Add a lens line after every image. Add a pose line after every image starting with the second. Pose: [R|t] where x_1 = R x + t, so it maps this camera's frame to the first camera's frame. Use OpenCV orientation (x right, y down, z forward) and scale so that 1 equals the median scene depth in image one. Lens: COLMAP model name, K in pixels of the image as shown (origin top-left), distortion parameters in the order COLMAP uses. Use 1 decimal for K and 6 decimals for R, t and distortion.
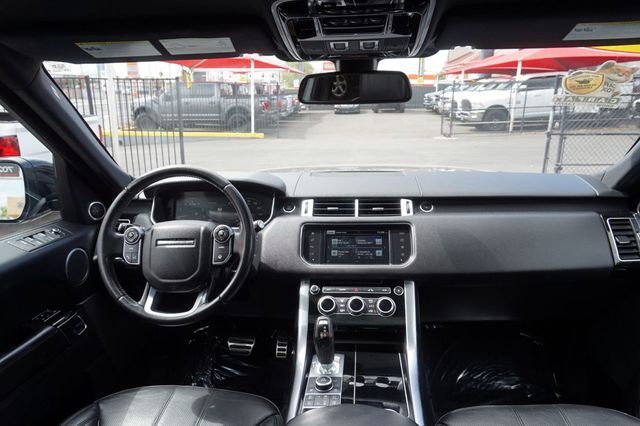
lens RADIAL K [[437.9, 0, 321.1], [0, 437.9, 212.8], [0, 0, 1]] dist [-0.054716, 0.049463]
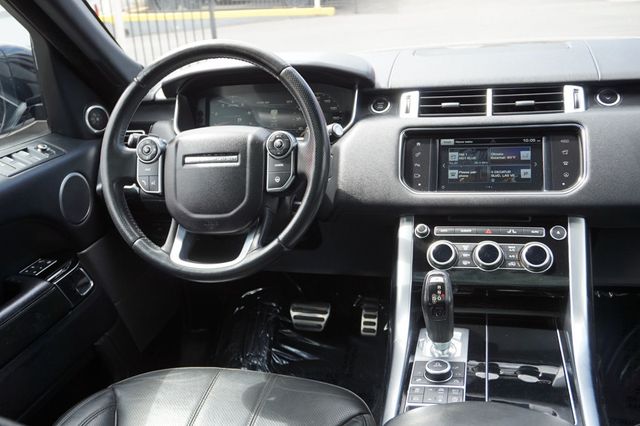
lens RADIAL K [[651.9, 0, 320.0], [0, 651.9, 213.0], [0, 0, 1]] dist [-0.007032, 0.009408]
pose [[0.987752, -0.000949, -0.156028, -0.013336], [0.020633, 0.991994, 0.124586, 0.026440], [0.154661, -0.126279, 0.979864, 0.035511]]
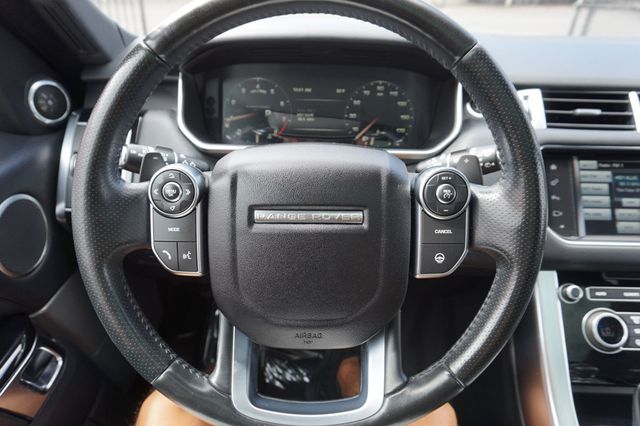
lens RADIAL K [[430.8, 0, 321.0], [0, 430.8, 210.2], [0, 0, 1]] dist [-0.034661, 0.049957]
pose [[0.996445, 0.003107, 0.084187, -0.319212], [-0.025420, 0.963828, 0.265309, -0.024523], [-0.080317, -0.266506, 0.960481, 0.606254]]
